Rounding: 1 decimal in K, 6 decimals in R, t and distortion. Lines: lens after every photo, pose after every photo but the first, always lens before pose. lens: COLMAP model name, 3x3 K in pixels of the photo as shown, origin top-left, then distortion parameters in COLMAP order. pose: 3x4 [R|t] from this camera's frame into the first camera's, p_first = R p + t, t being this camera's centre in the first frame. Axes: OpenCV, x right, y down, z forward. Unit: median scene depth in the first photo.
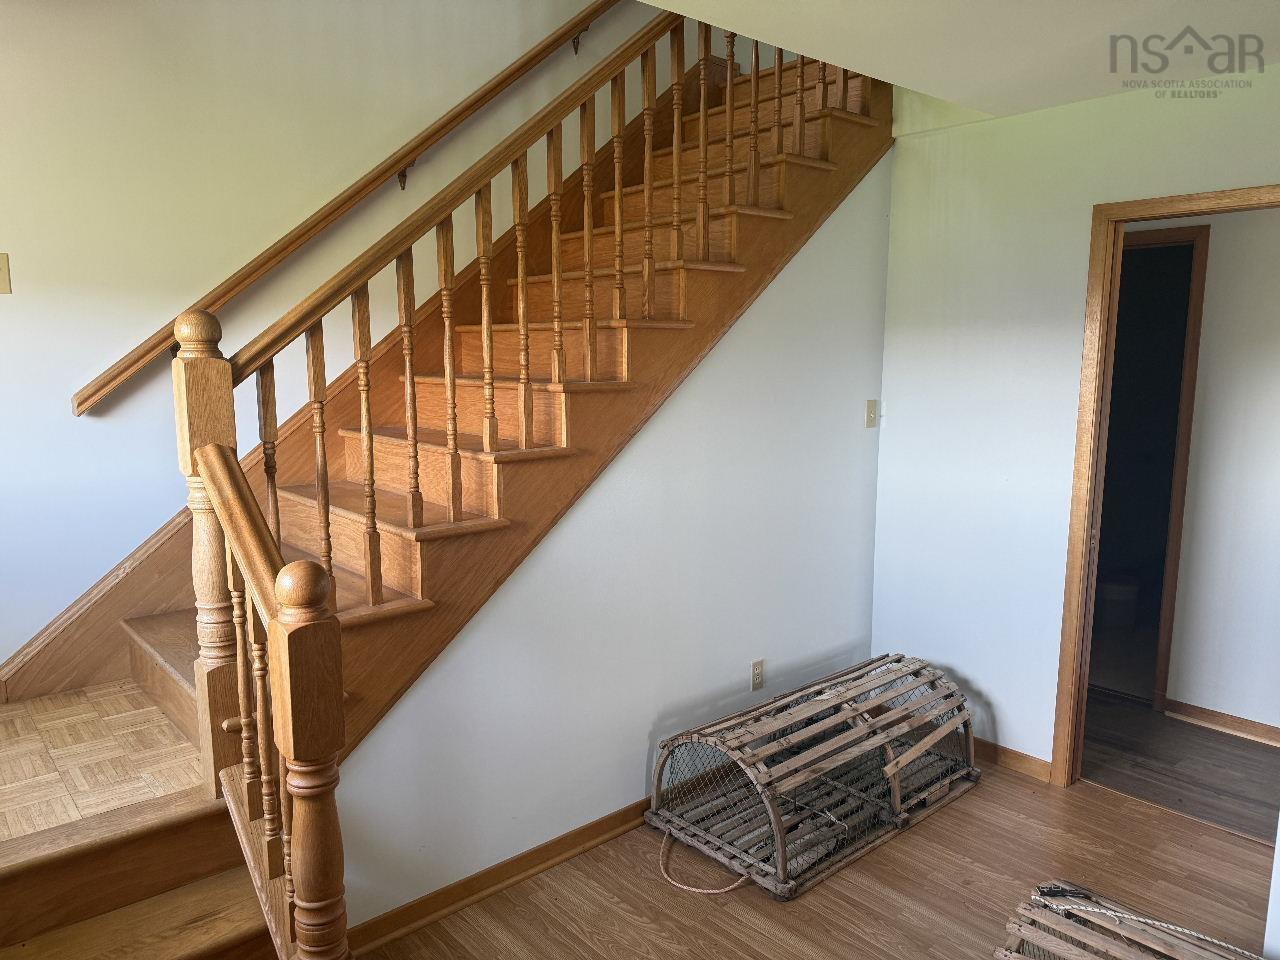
lens RADIAL K [[943.5, 0, 640.0], [0, 943.5, 480.0], [0, 0, 1]] dist [0.090877, -0.082126]
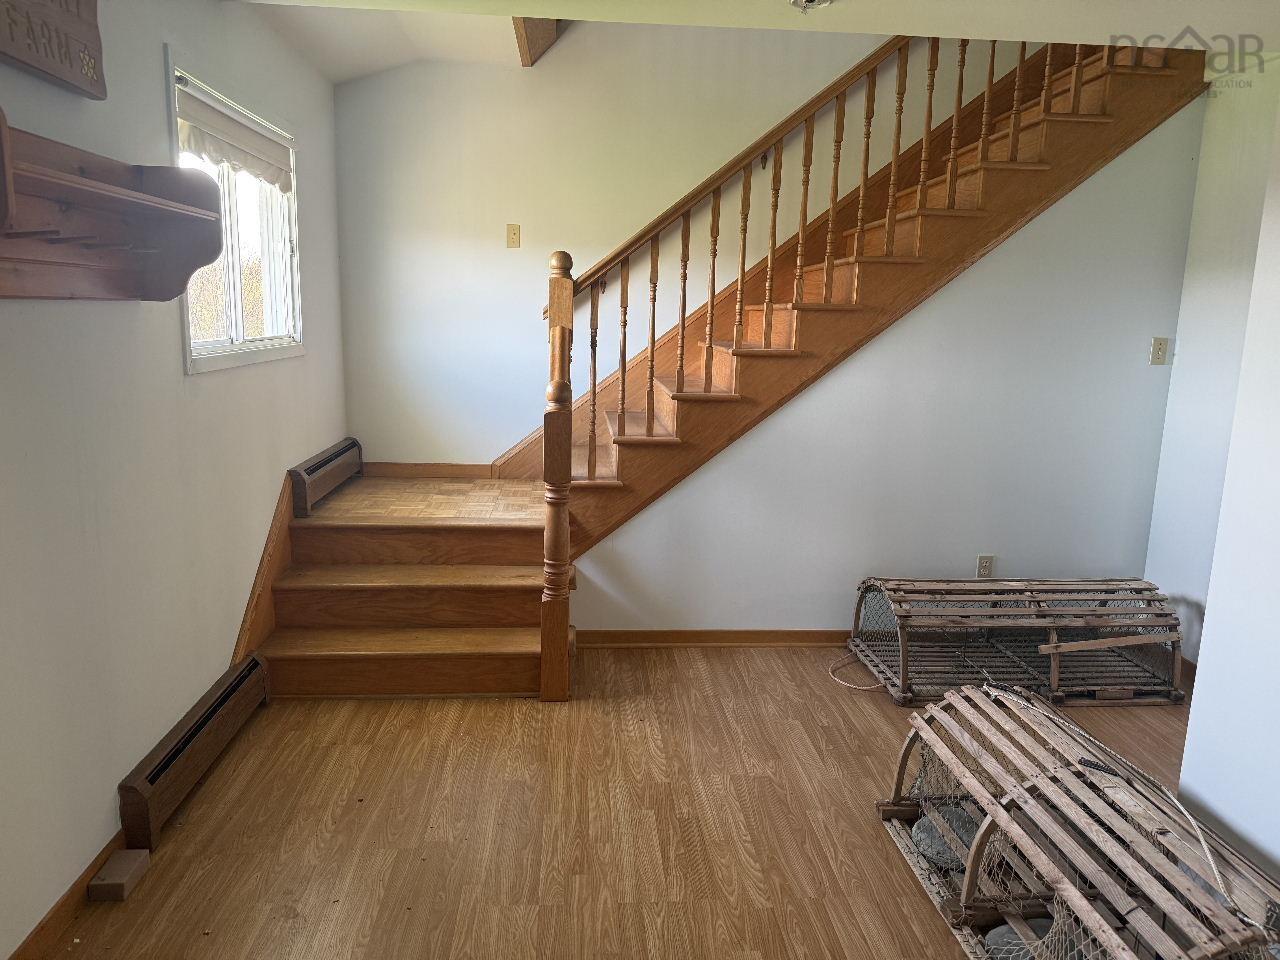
lens RADIAL K [[943.5, 0, 640.0], [0, 943.5, 480.0], [0, 0, 1]] dist [0.090877, -0.082126]
pose [[0.789306, 0.123584, -0.601434, 0.576719], [-0.113147, 0.992035, 0.055355, 0.098763], [0.603484, 0.024358, 0.797003, -0.235840]]
